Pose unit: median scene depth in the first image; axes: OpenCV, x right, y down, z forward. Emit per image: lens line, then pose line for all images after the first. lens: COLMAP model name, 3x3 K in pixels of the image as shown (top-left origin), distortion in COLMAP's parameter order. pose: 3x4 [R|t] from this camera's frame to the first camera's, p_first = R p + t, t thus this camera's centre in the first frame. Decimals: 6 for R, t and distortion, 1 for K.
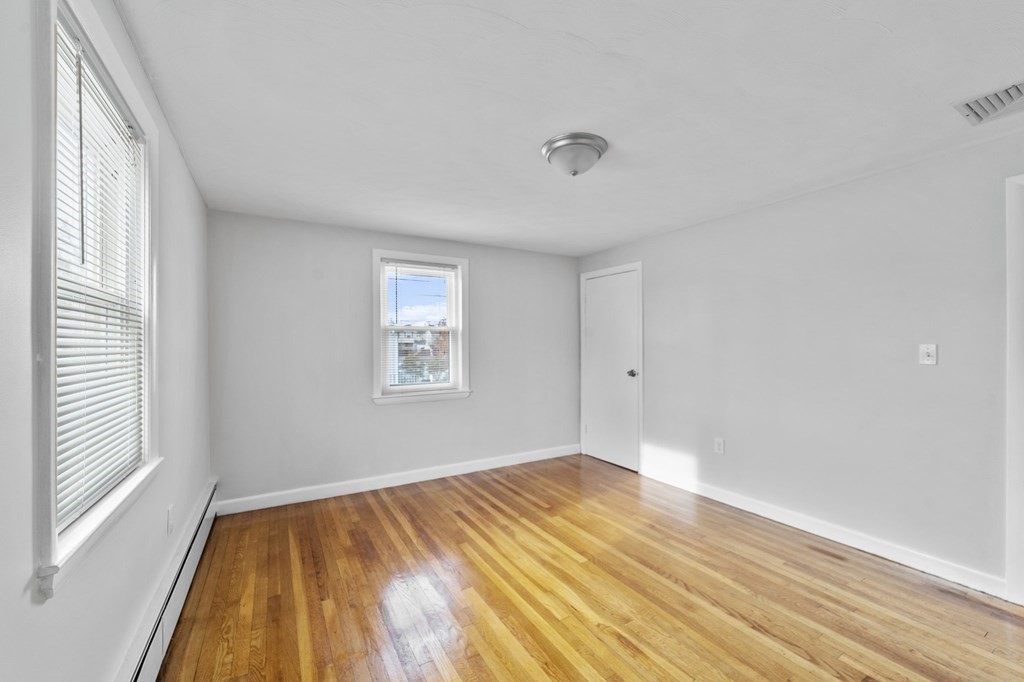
lens RADIAL K [[405.4, 0, 505.7], [0, 405.4, 347.2], [0, 0, 1]] dist [-0.009980, 0.000327]
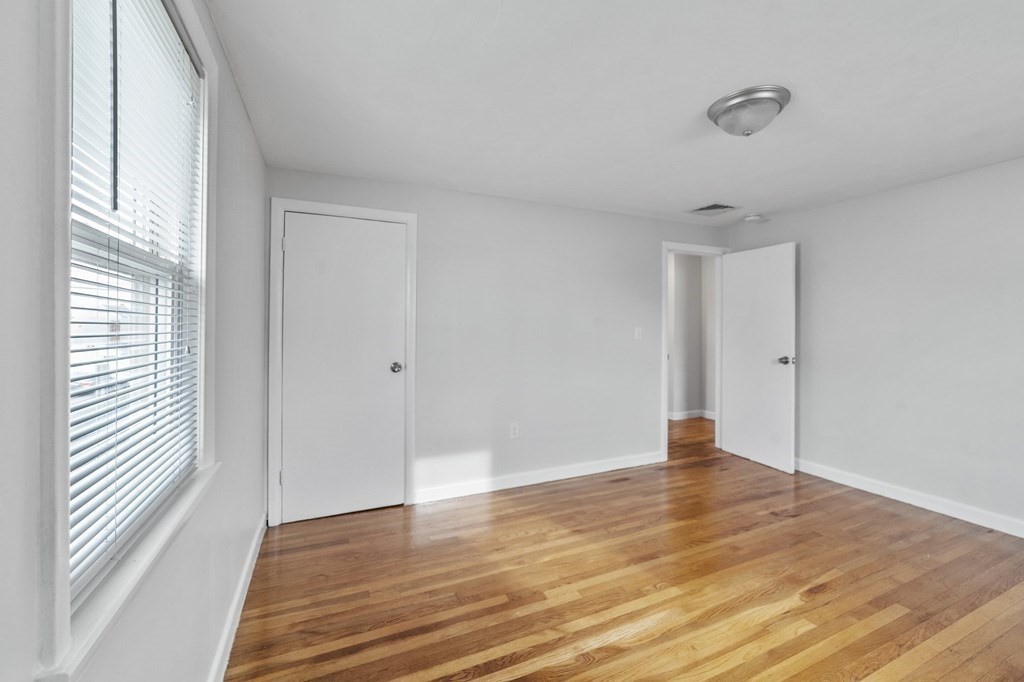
lens RADIAL K [[429.9, 0, 509.9], [0, 429.9, 321.0], [0, 0, 1]] dist [-0.011000, 0.000500]
pose [[0.102582, 0.021428, 0.994494, -0.527897], [0.007235, 0.999725, -0.022287, 0.001970], [-0.994698, 0.009482, 0.102399, 0.922610]]
